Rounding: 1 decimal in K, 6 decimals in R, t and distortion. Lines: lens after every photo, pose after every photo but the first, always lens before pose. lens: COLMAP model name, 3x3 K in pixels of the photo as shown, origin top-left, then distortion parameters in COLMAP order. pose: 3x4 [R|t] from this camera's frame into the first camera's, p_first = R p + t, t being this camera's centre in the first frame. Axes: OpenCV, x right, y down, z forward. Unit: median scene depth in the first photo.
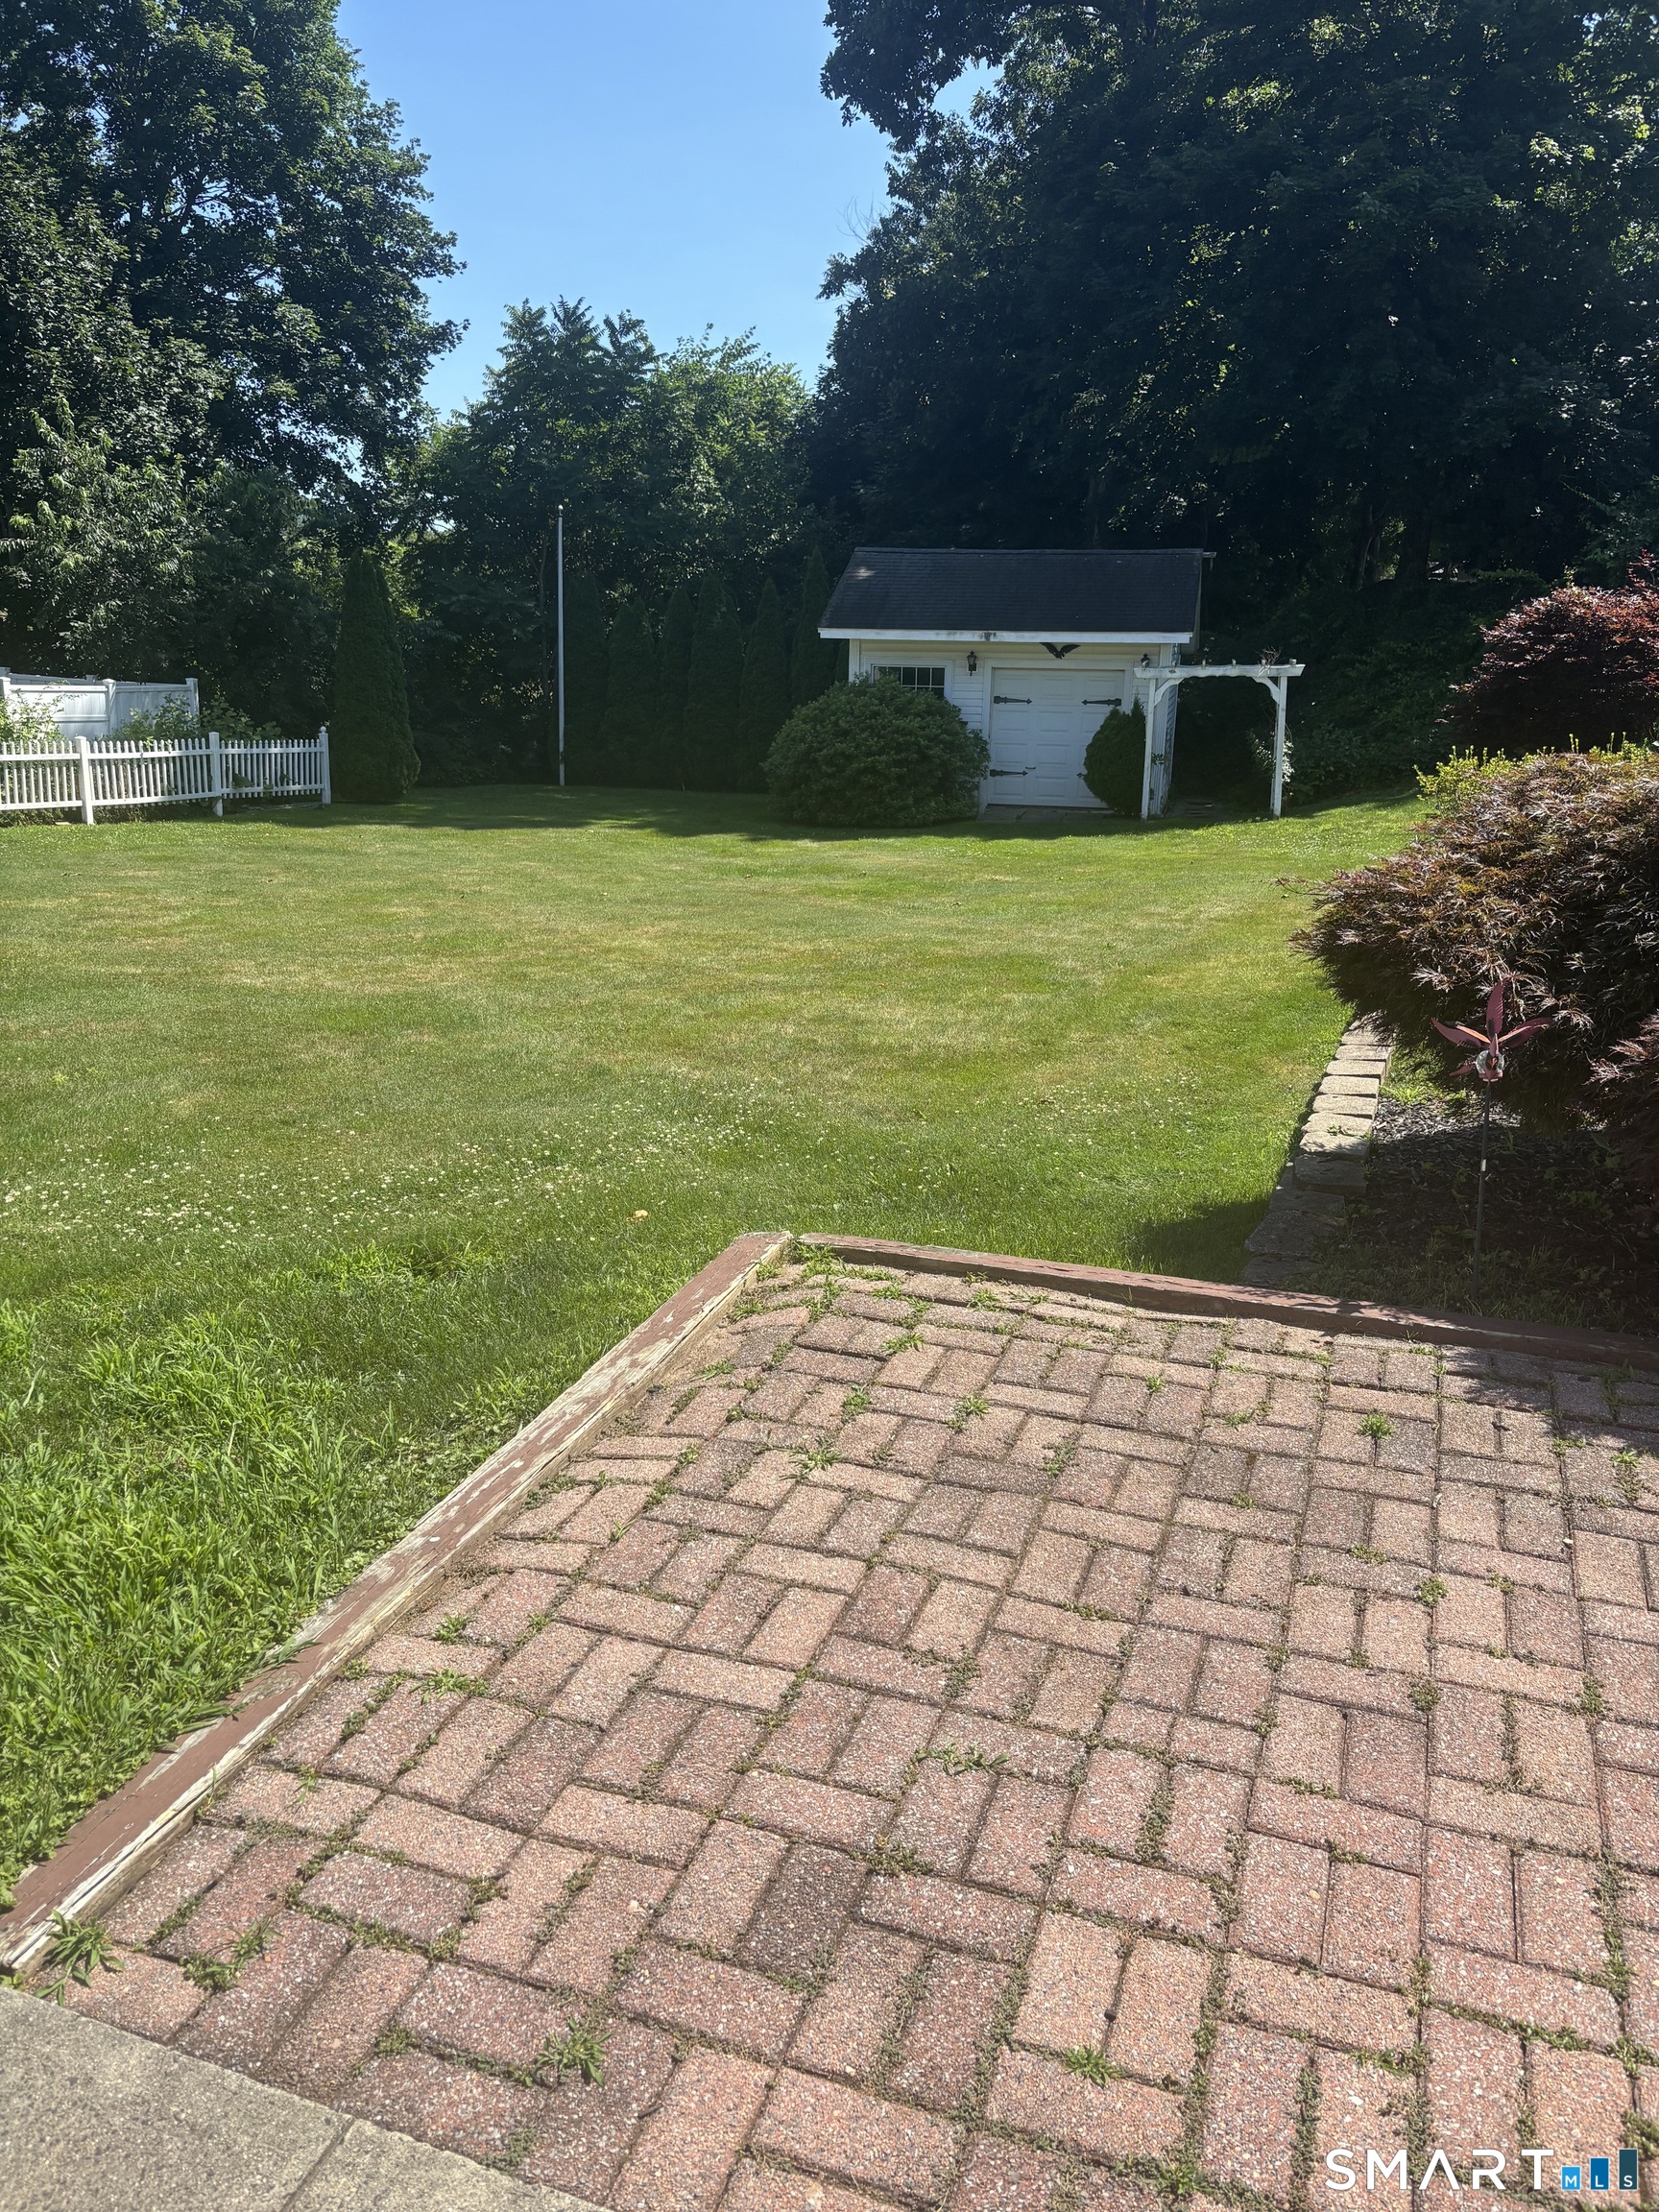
lens RADIAL K [[1707.6, 0, 785.5], [0, 1707.6, 1103.5], [0, 0, 1]] dist [0.041925, 0.001381]
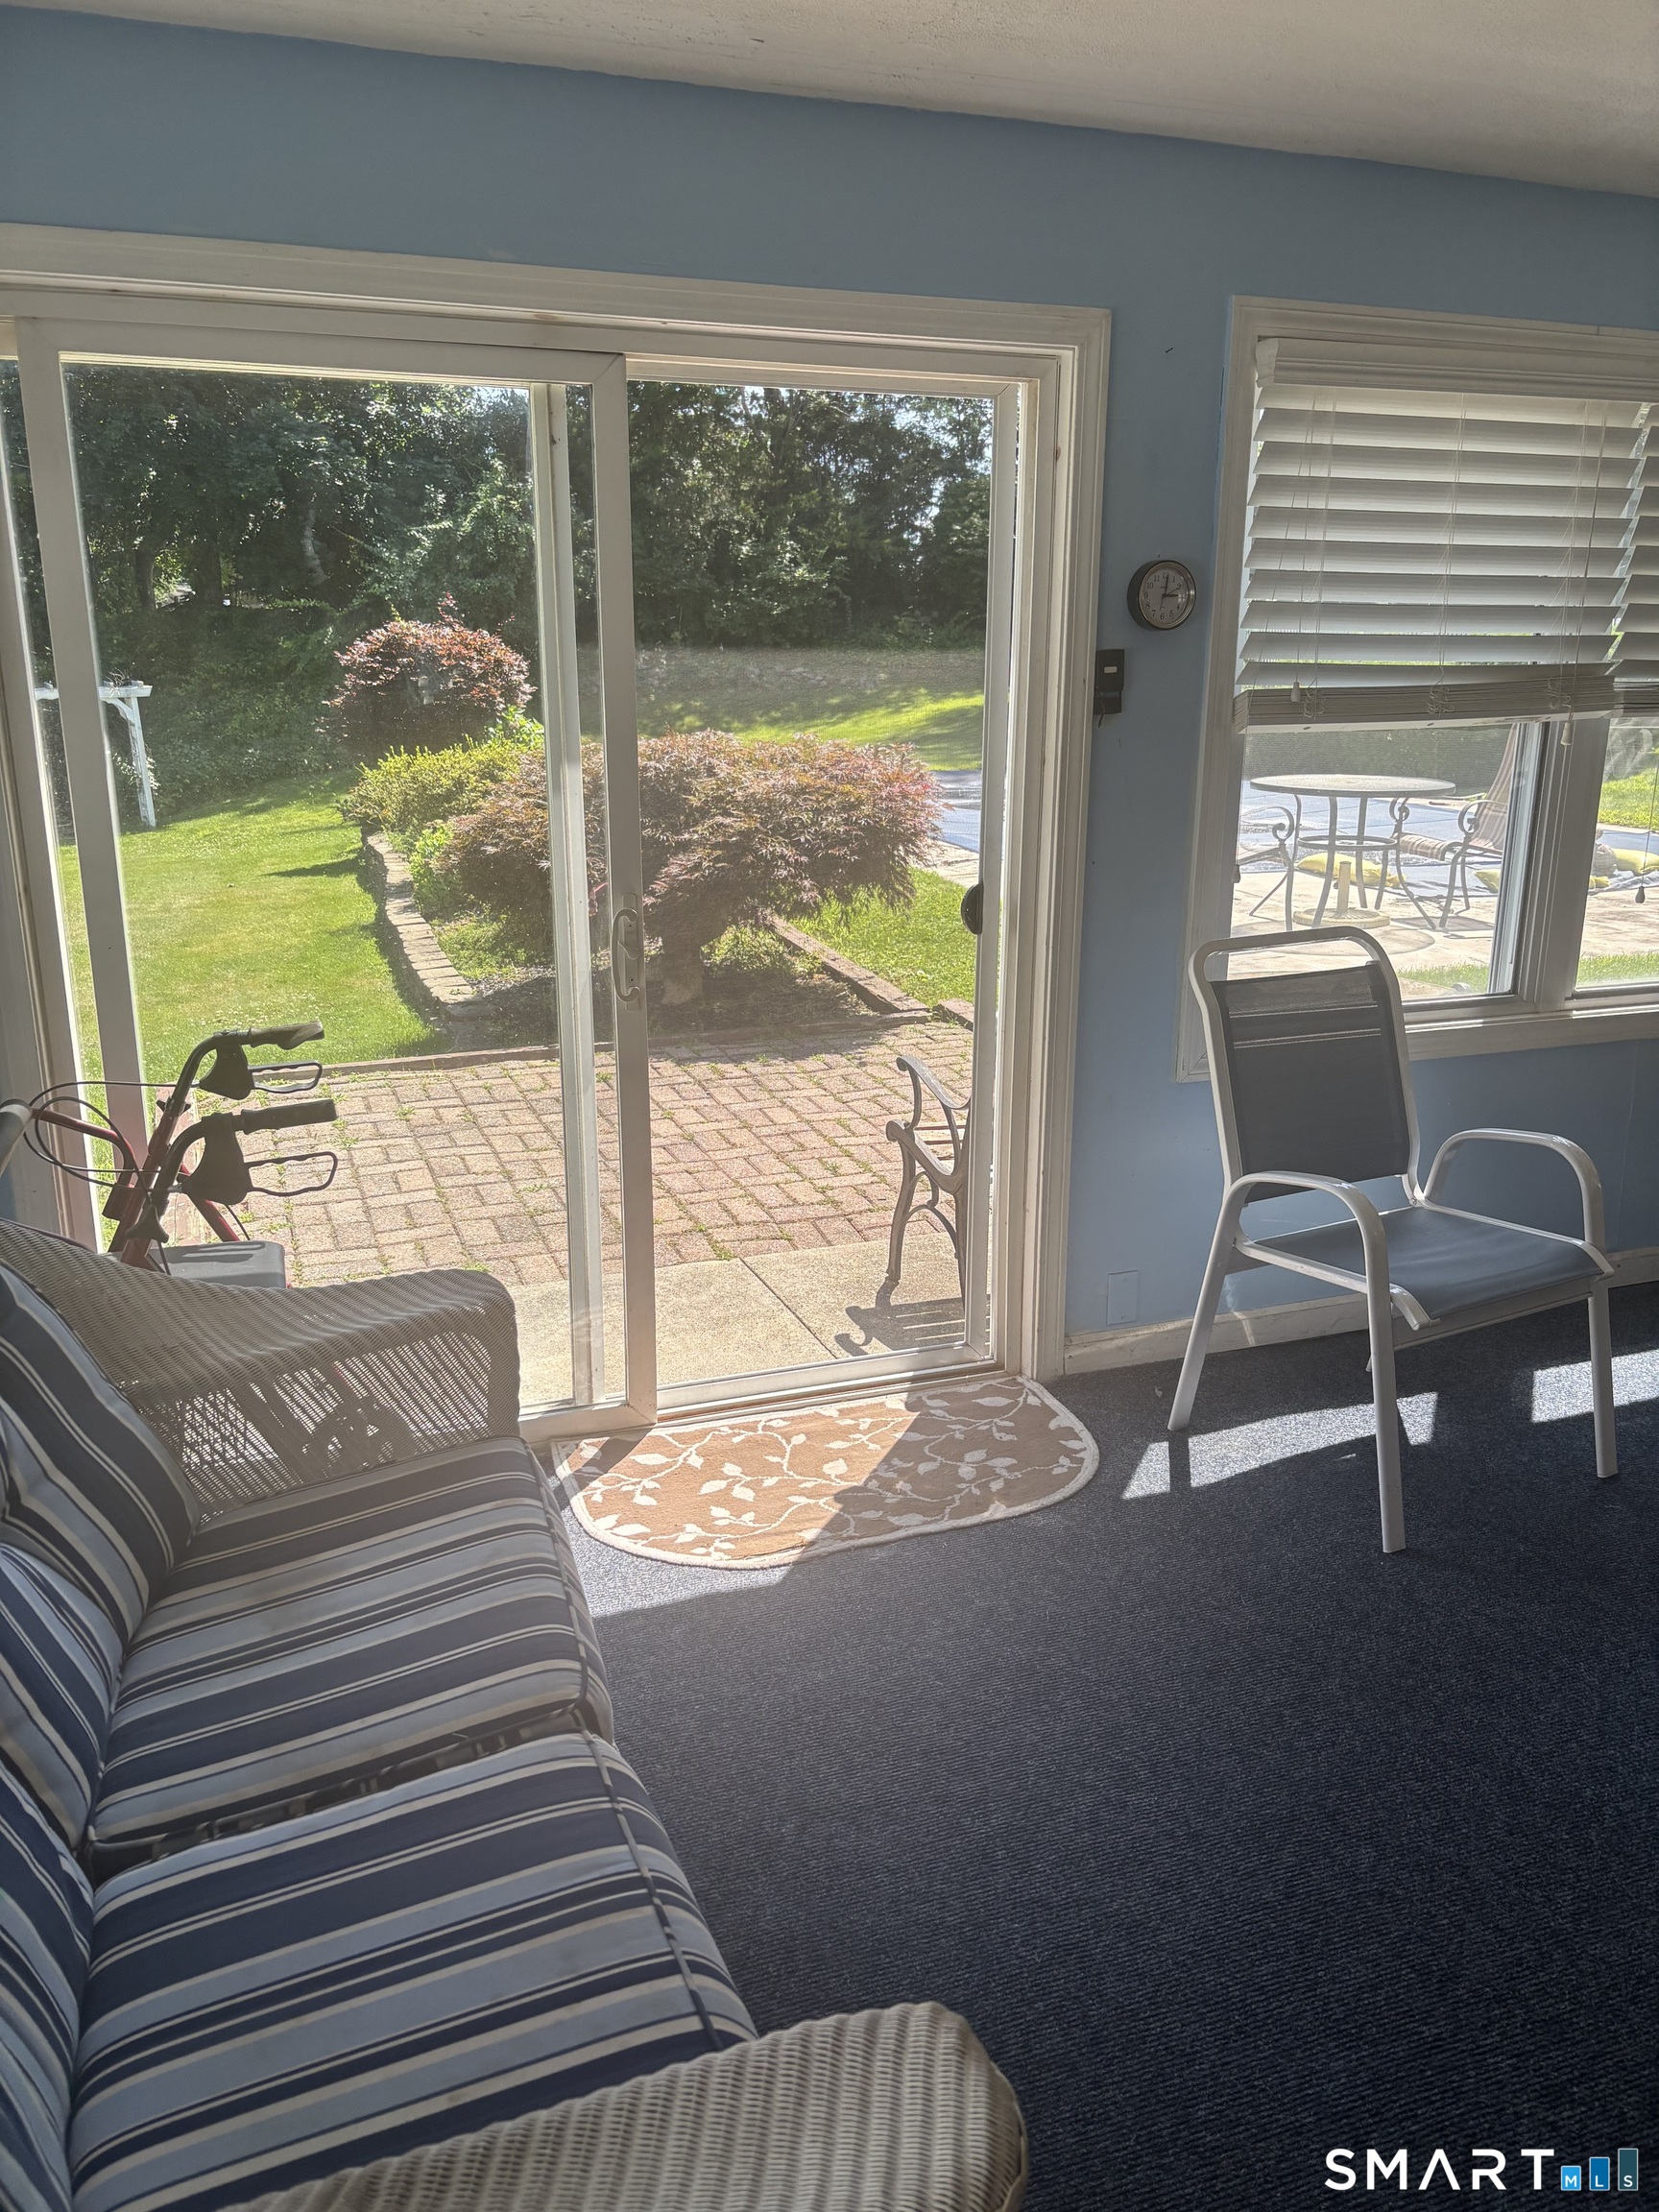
lens RADIAL K [[1639.1, 0, 796.7], [0, 1639.1, 1099.6], [0, 0, 1]] dist [0.015448, -0.000654]
pose [[0.780347, -0.175443, 0.600232, -0.590457], [0.176048, 0.982651, 0.058344, 0.136518], [-0.600055, 0.060141, 0.797695, -0.602542]]
